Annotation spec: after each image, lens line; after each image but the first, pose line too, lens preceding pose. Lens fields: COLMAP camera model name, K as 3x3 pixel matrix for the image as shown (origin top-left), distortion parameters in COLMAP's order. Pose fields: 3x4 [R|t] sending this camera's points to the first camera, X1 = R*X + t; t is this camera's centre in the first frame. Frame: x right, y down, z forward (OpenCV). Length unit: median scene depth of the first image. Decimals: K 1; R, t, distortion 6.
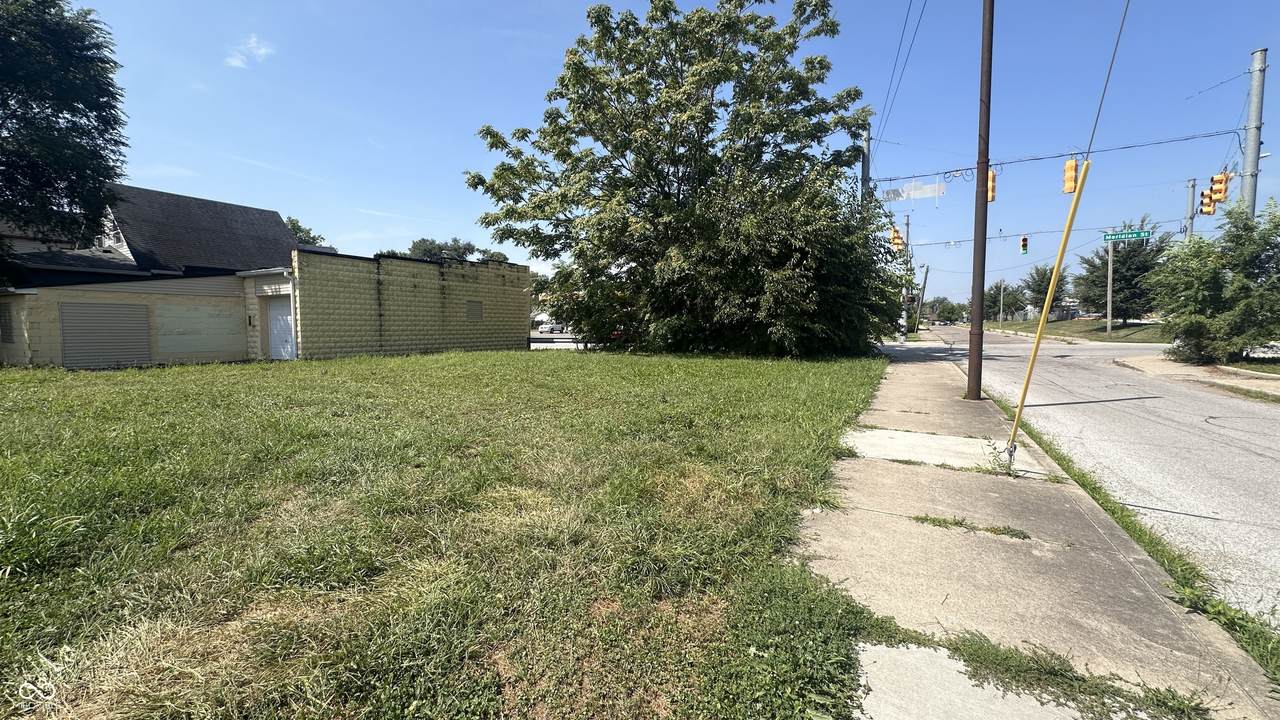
lens RADIAL K [[509.9, 0, 635.3], [0, 509.9, 354.3], [0, 0, 1]] dist [0.000575, 0.000216]
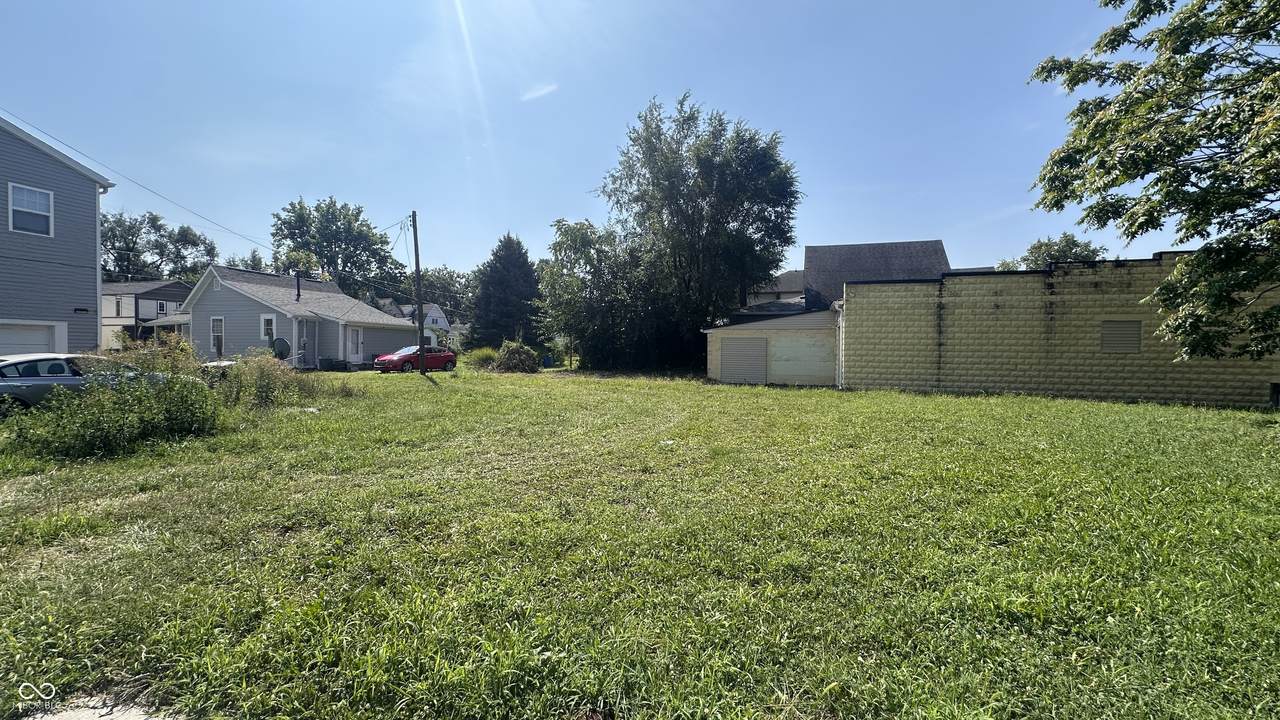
lens RADIAL K [[509.9, 0, 635.3], [0, 509.9, 354.3], [0, 0, 1]] dist [0.000575, 0.000216]
pose [[0.205397, 0.016190, -0.978545, 0.234345], [-0.064206, 0.997932, 0.003034, -0.030989], [0.976570, 0.062205, 0.206011, 0.336462]]
